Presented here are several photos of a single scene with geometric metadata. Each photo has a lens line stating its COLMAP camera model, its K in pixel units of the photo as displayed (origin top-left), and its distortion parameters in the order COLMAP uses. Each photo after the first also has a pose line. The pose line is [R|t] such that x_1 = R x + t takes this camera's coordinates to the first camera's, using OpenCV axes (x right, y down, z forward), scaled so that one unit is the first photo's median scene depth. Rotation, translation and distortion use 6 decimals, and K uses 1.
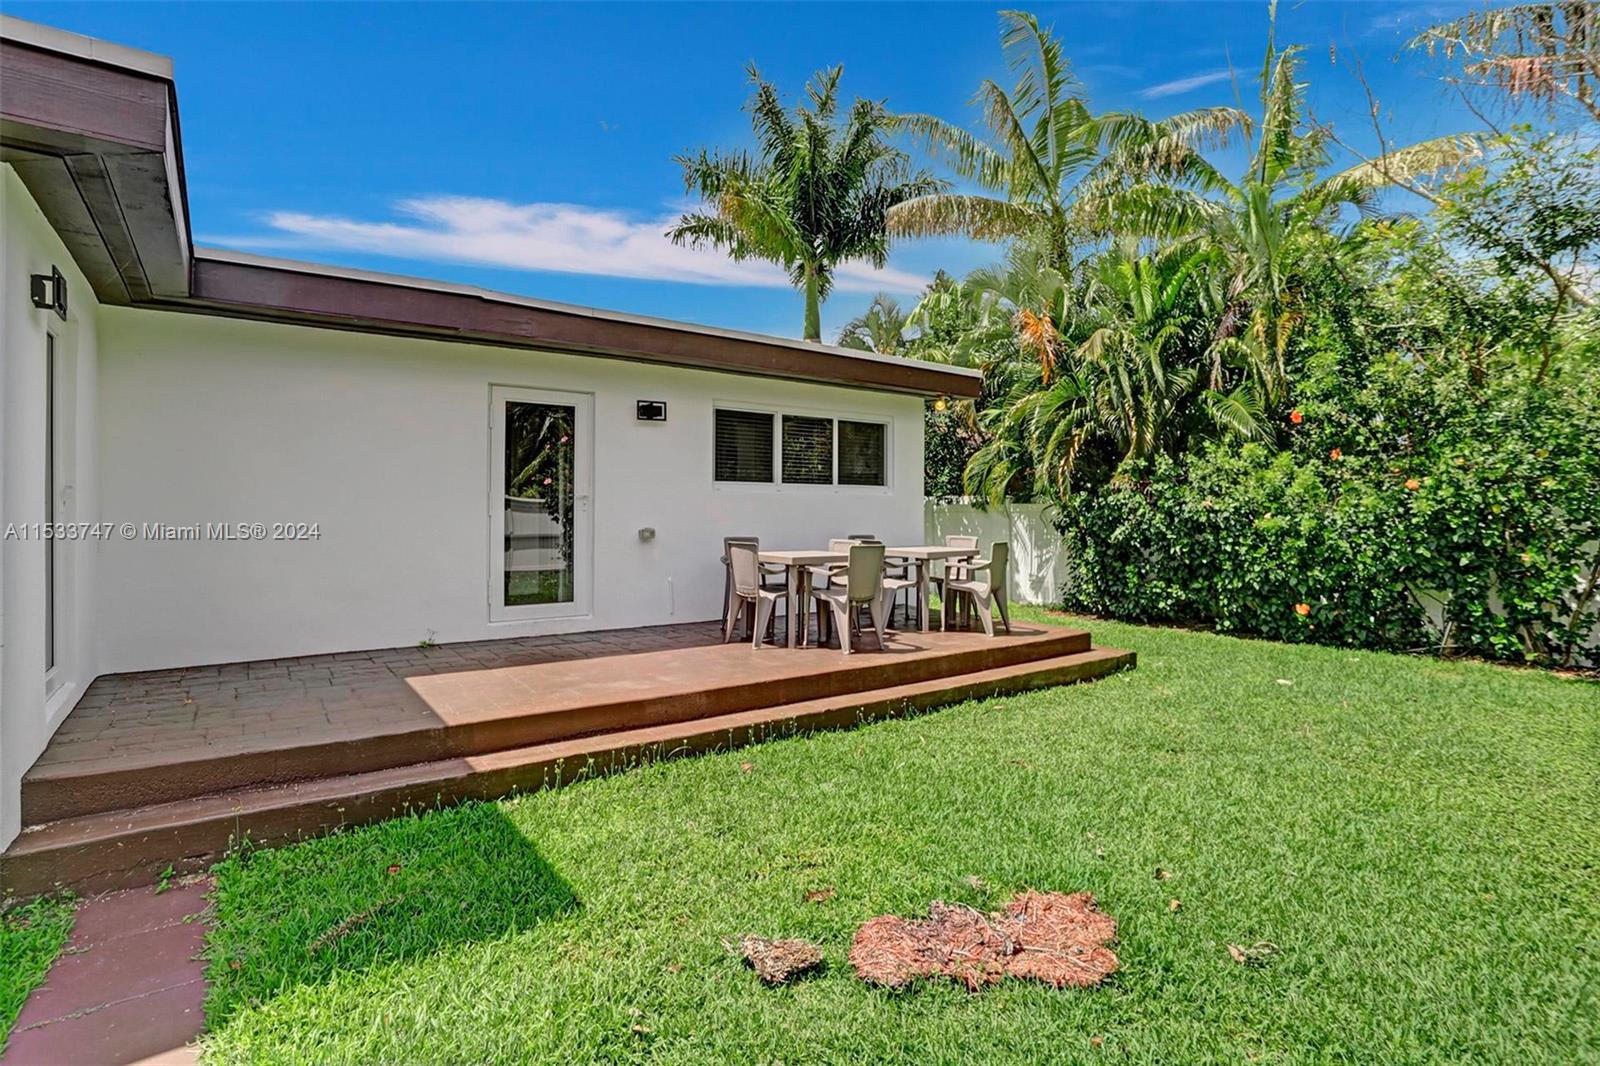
lens RADIAL K [[797.7, 0, 791.9], [0, 797.7, 508.9], [0, 0, 1]] dist [-0.065490, 0.034948]
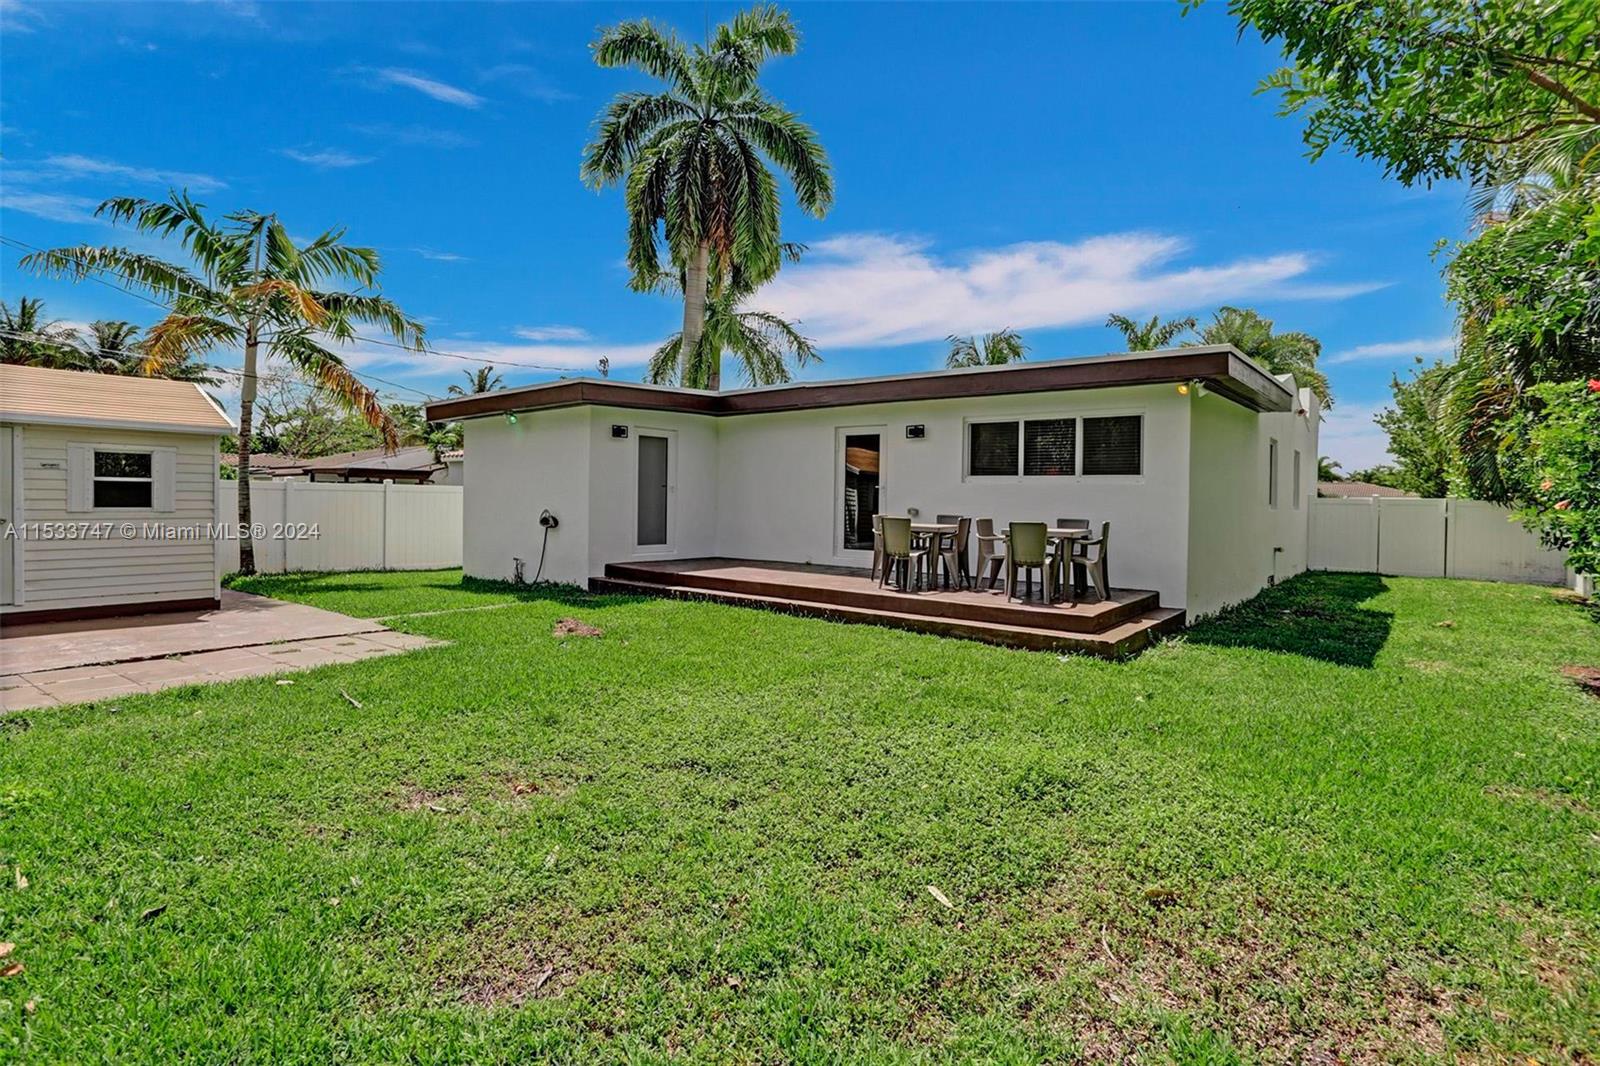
lens RADIAL K [[797.7, 0, 791.9], [0, 797.7, 508.9], [0, 0, 1]] dist [-0.065490, 0.034948]
pose [[0.262025, 0.010465, -0.965004, 0.962976], [-0.013702, 0.999881, 0.007123, 0.013943], [0.964964, 0.011356, 0.262138, 0.284966]]
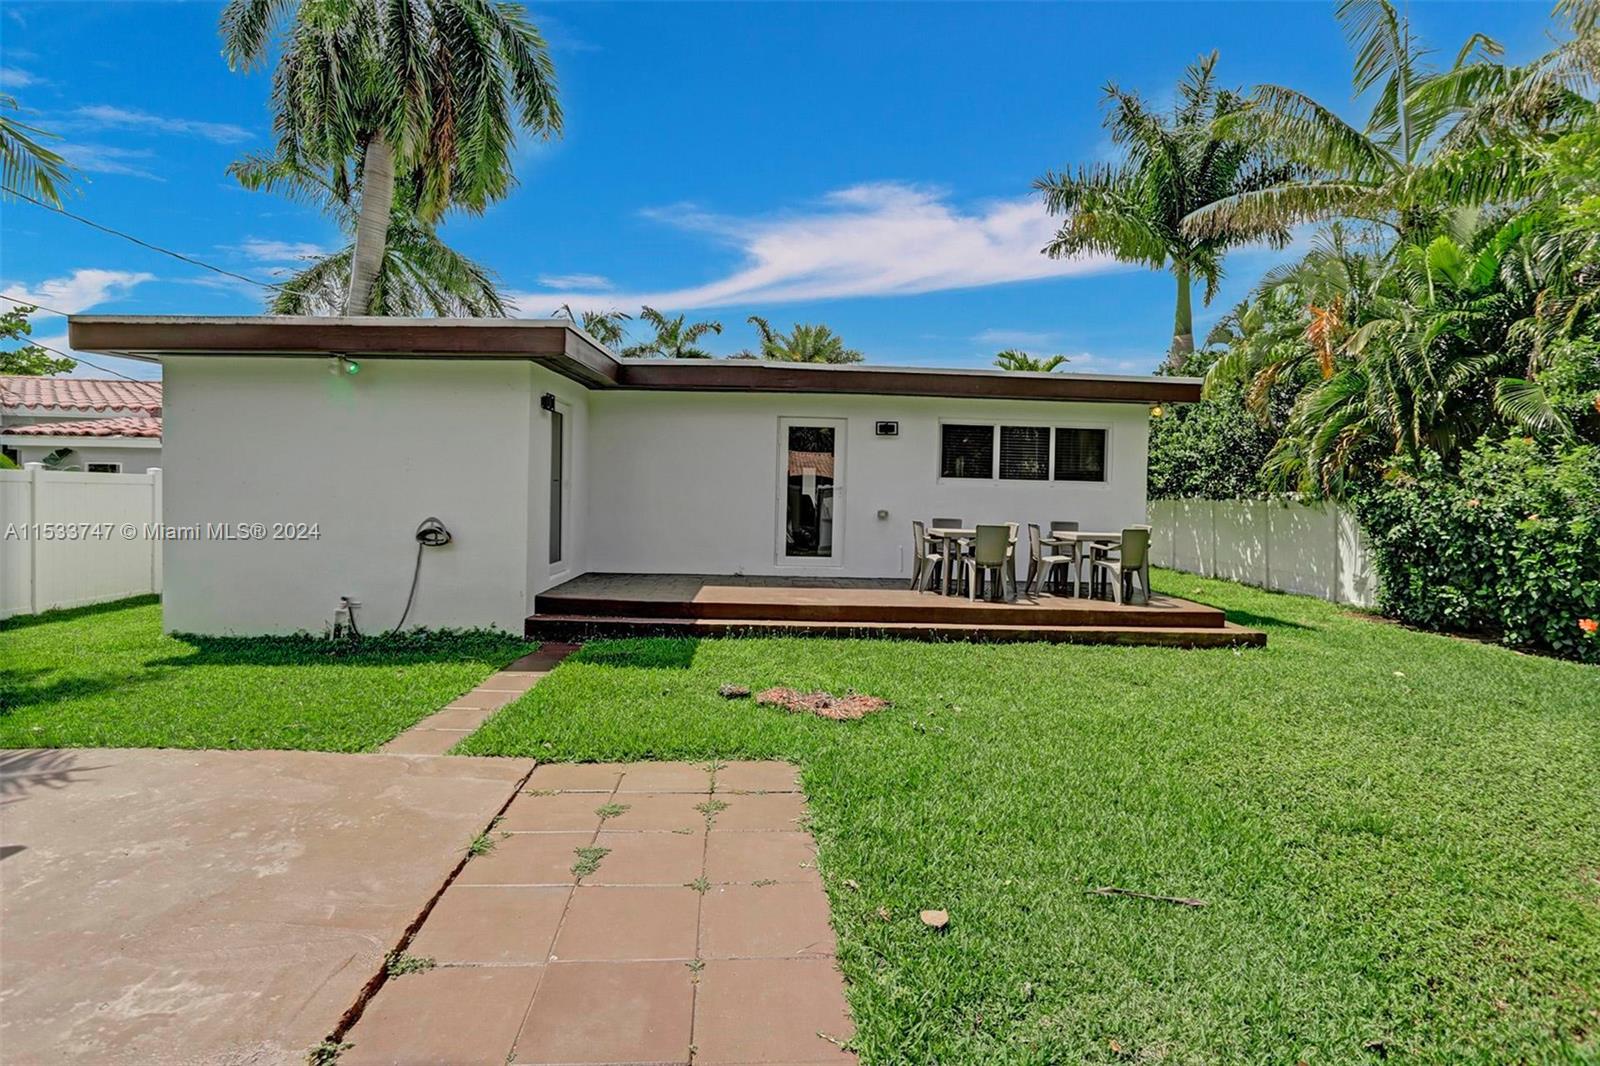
lens RADIAL K [[797.7, 0, 791.9], [0, 797.7, 508.9], [0, 0, 1]] dist [-0.065490, 0.034948]
pose [[0.826115, 0.025862, -0.562907, 0.382639], [-0.019319, 0.999659, 0.017576, -0.000350], [0.563170, -0.003645, 0.826333, -0.220282]]
